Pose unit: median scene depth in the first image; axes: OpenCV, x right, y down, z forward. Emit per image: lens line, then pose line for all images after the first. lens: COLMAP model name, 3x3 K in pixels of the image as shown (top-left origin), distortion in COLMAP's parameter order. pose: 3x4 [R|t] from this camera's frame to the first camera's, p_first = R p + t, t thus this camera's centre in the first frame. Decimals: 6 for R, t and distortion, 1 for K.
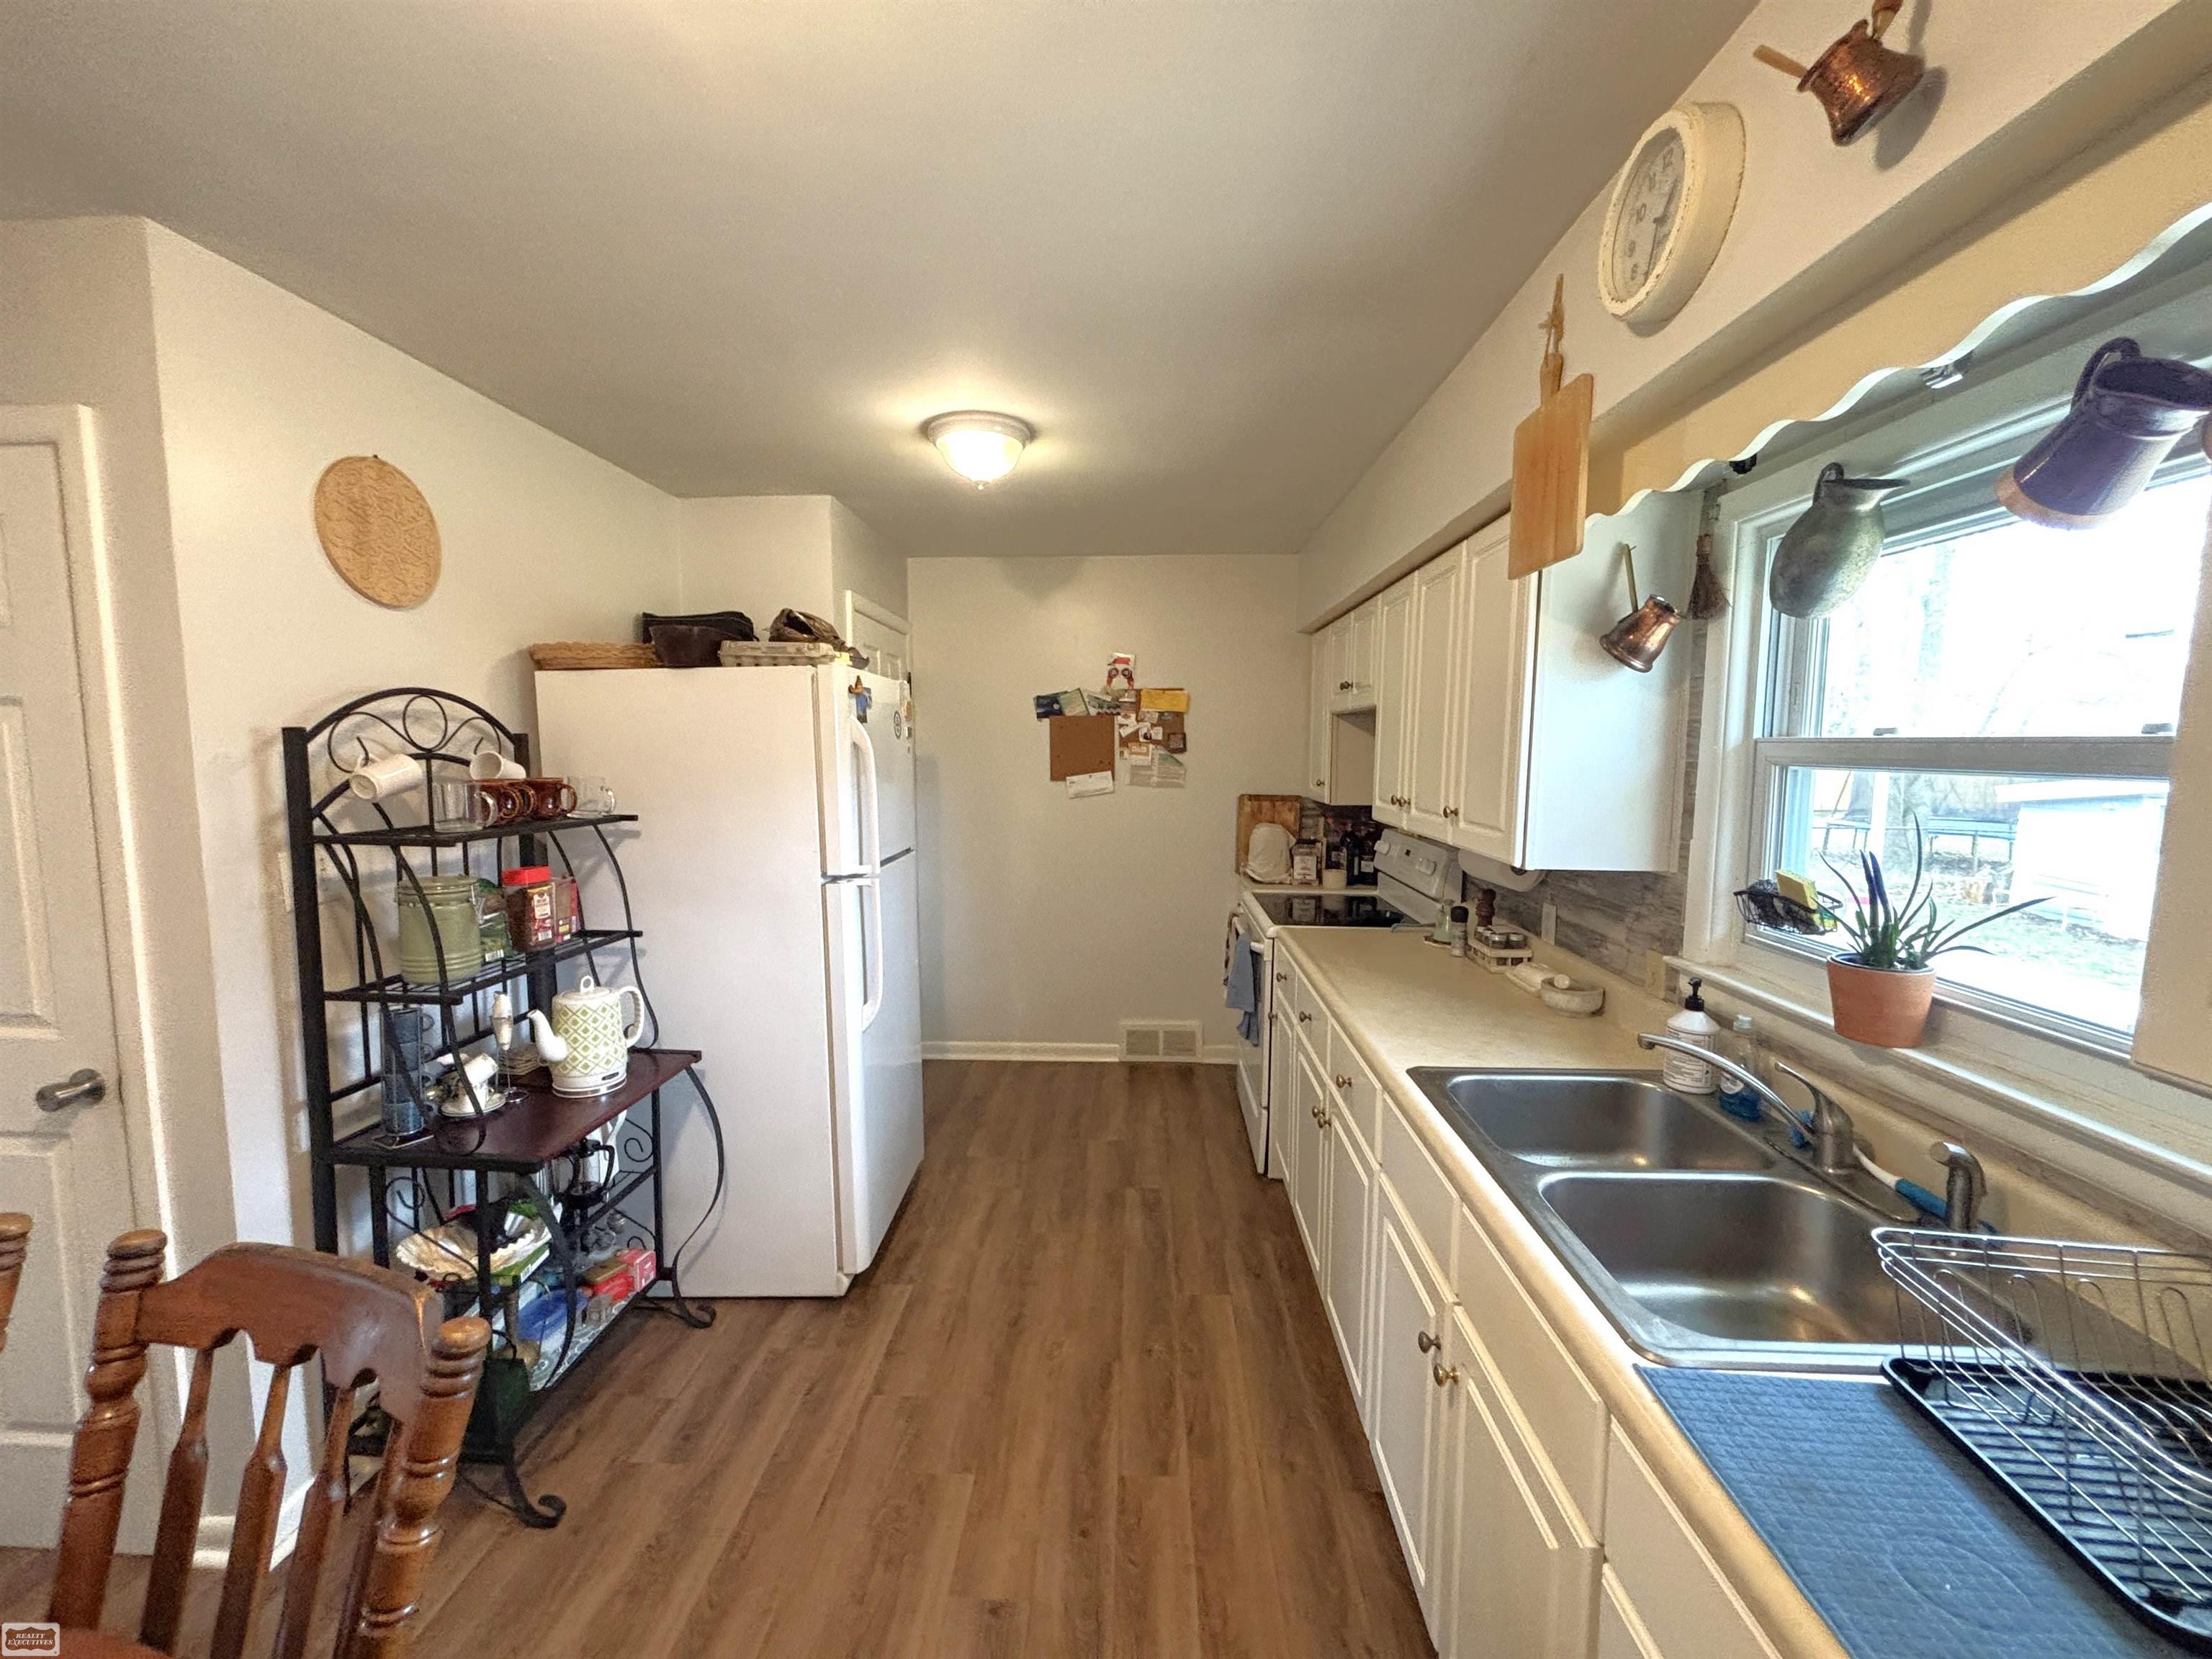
lens RADIAL K [[890.6, 0, 1101.8], [0, 890.6, 805.9], [0, 0, 1]] dist [0.000489, 0.000145]
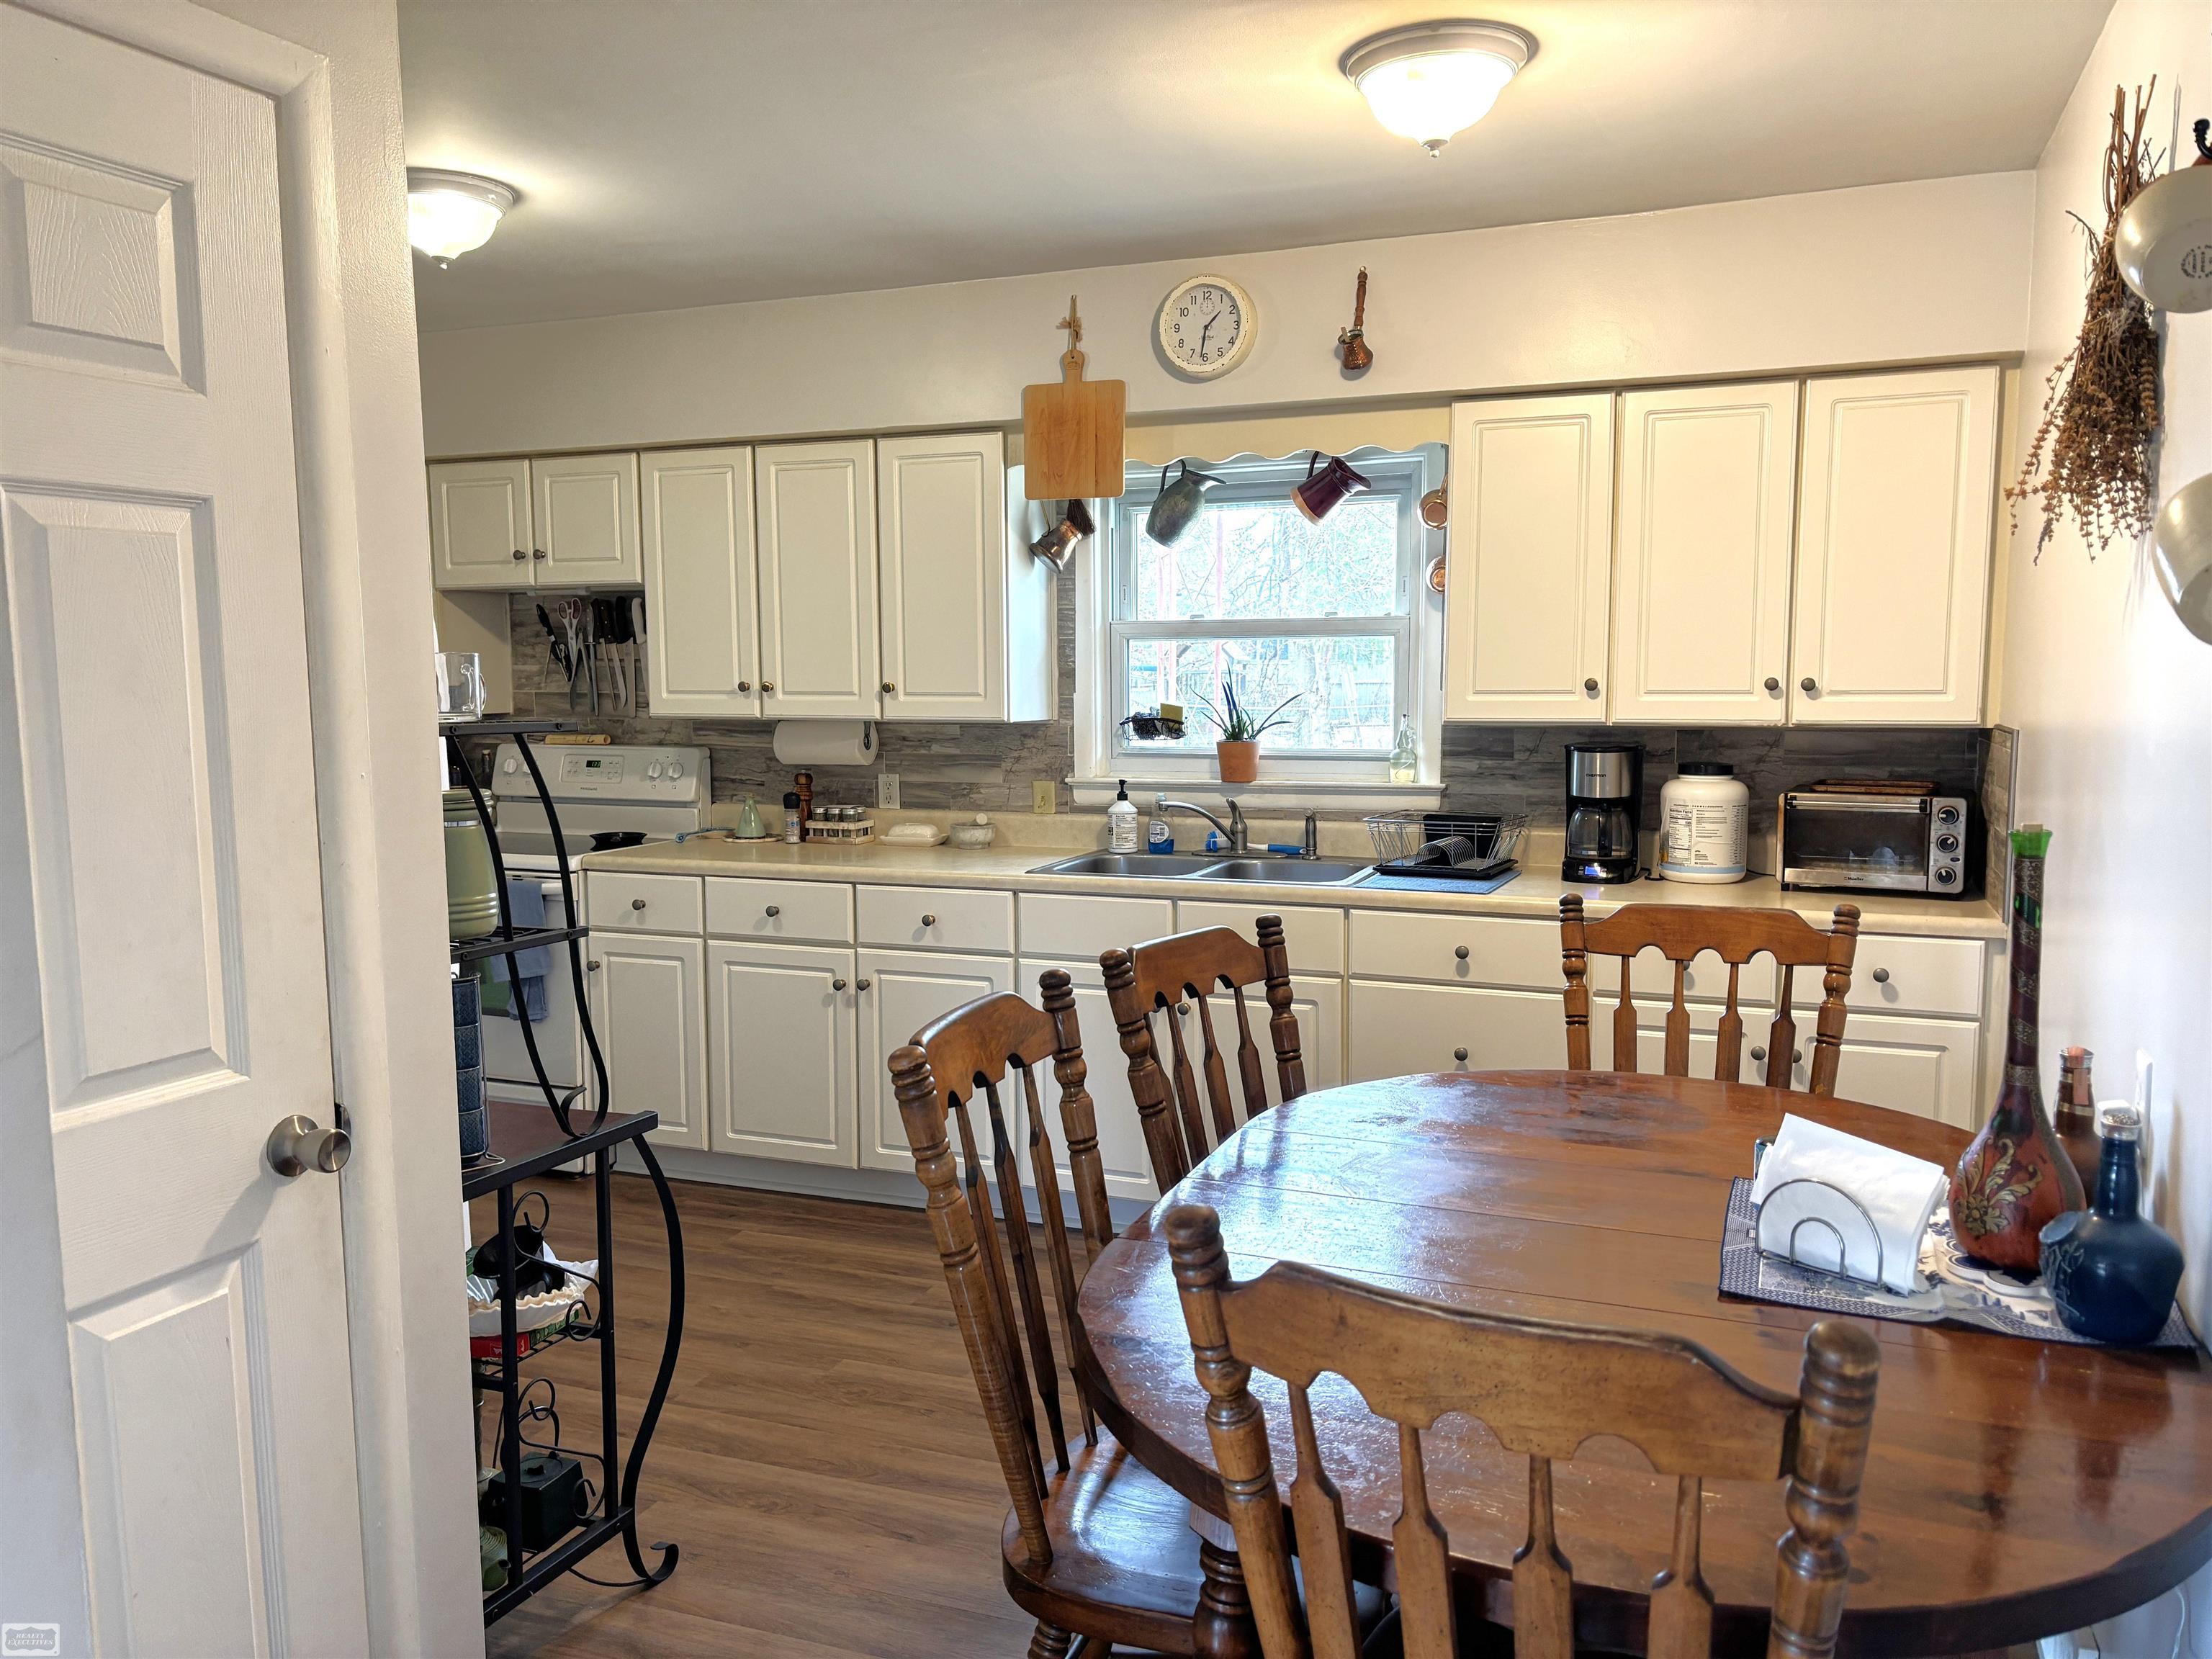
lens RADIAL K [[1684.1, 0, 1101.2], [0, 1684.1, 826.2], [0, 0, 1]] dist [0.094309, -0.067821]
pose [[0.335327, -0.099526, 0.936830, -2.055546], [0.075216, 0.994058, 0.078683, 0.044483], [-0.939094, 0.044080, 0.340821, 0.060173]]
